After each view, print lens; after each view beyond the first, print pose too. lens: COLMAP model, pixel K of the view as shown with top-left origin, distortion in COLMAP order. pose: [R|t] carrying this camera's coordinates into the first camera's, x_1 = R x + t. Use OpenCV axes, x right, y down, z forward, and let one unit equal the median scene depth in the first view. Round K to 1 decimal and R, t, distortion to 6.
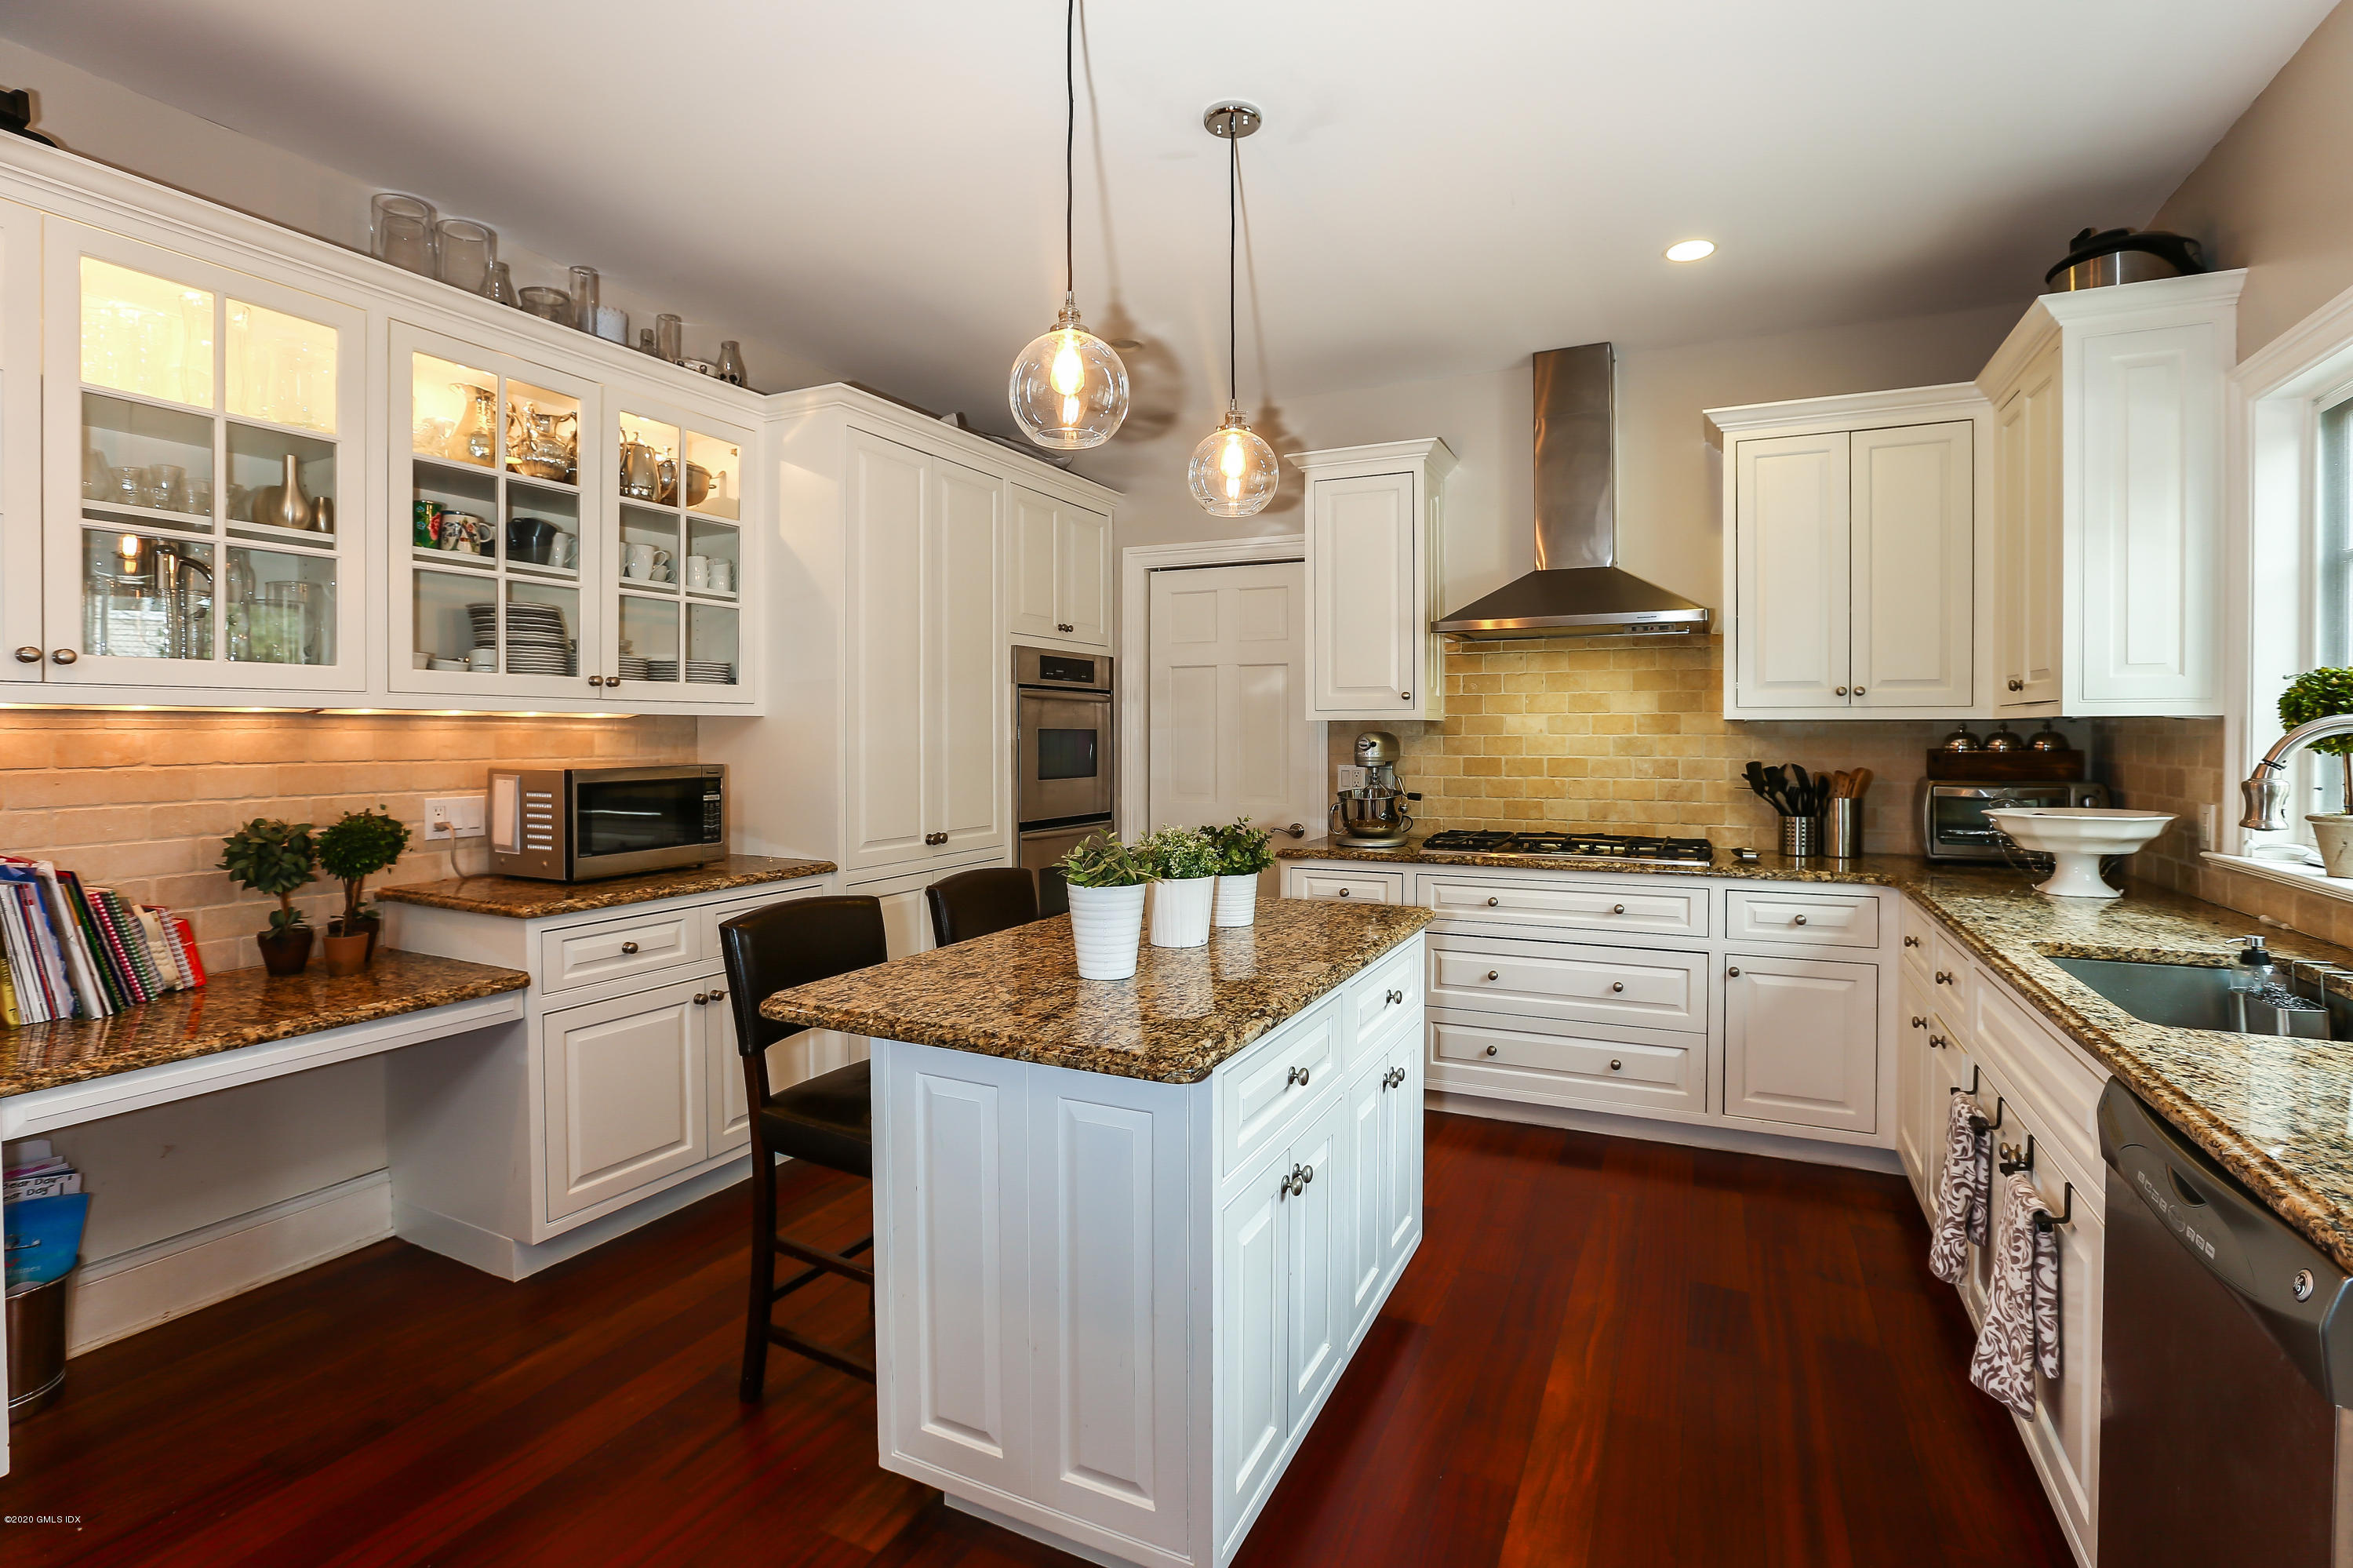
lens RADIAL K [[1111.8, 0, 1158.7], [0, 1111.8, 734.6], [0, 0, 1]] dist [-0.005574, 0.002398]
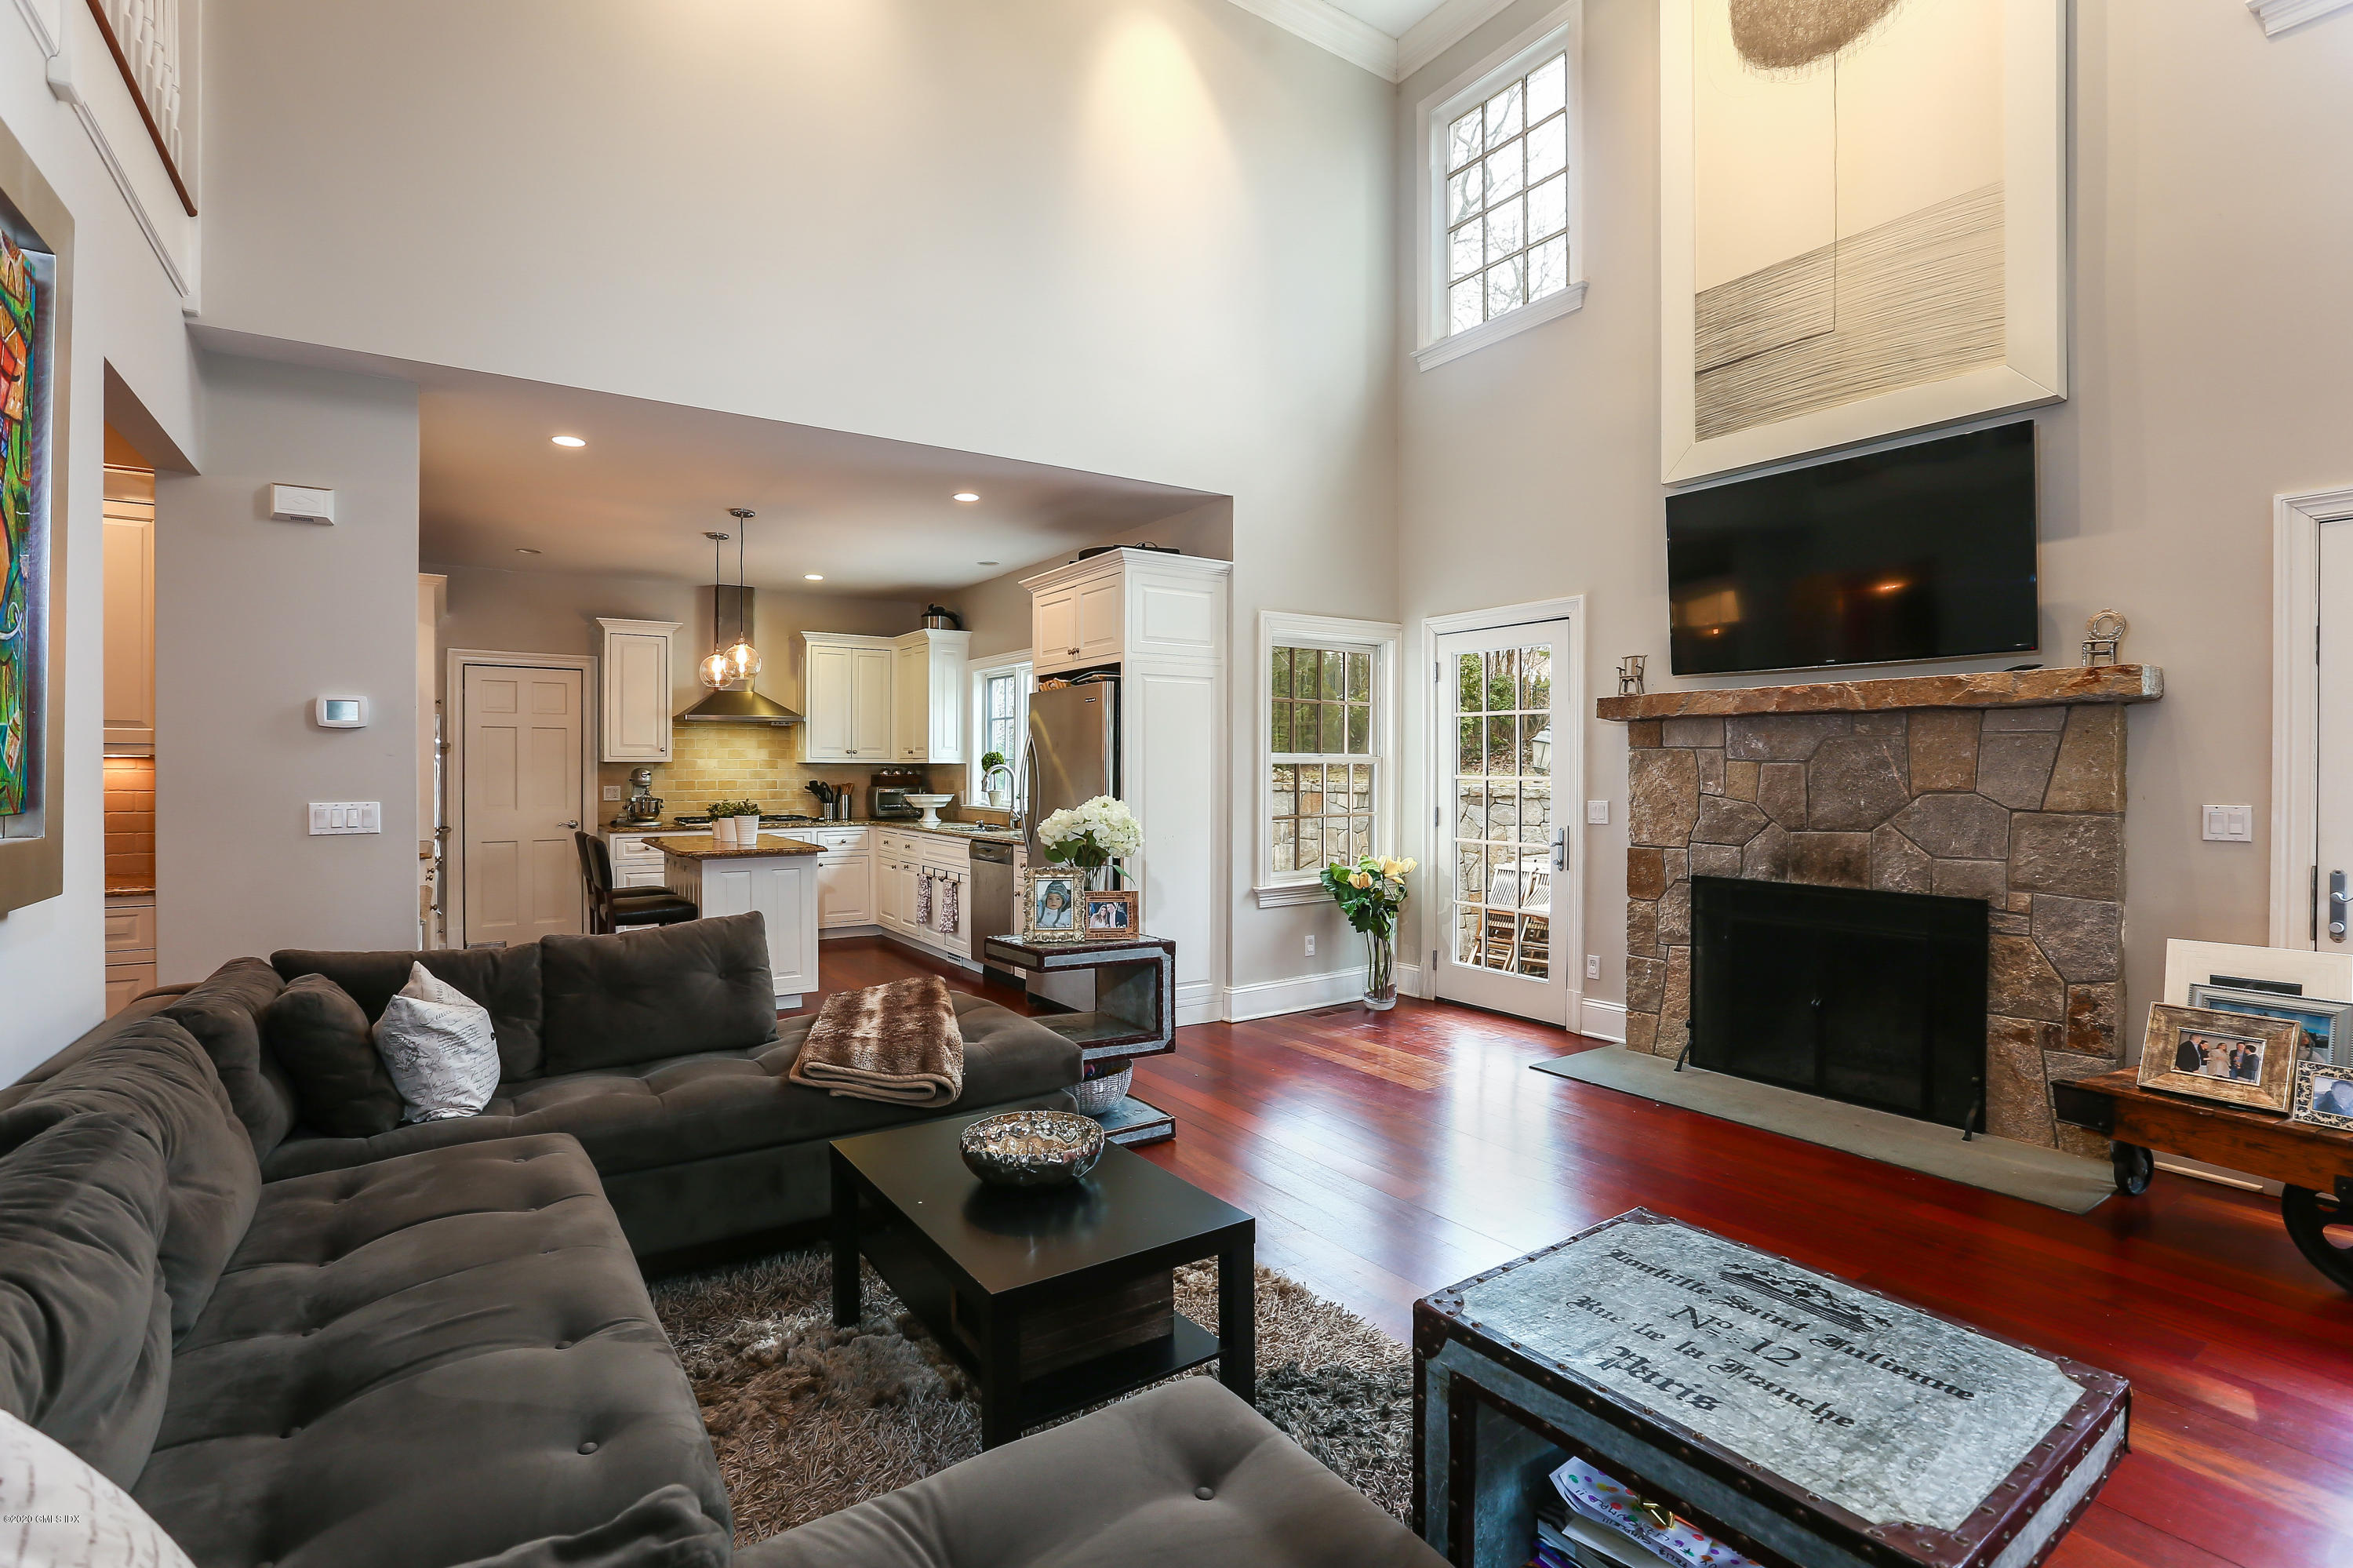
lens RADIAL K [[1111.8, 0, 1173.3], [0, 1111.8, 771.2], [0, 0, 1]] dist [-0.005574, 0.002398]
pose [[0.496253, -0.003842, 0.868169, -1.190250], [0.000229, 0.999991, 0.004294, -0.005416], [-0.868178, -0.001932, 0.496250, -0.874901]]
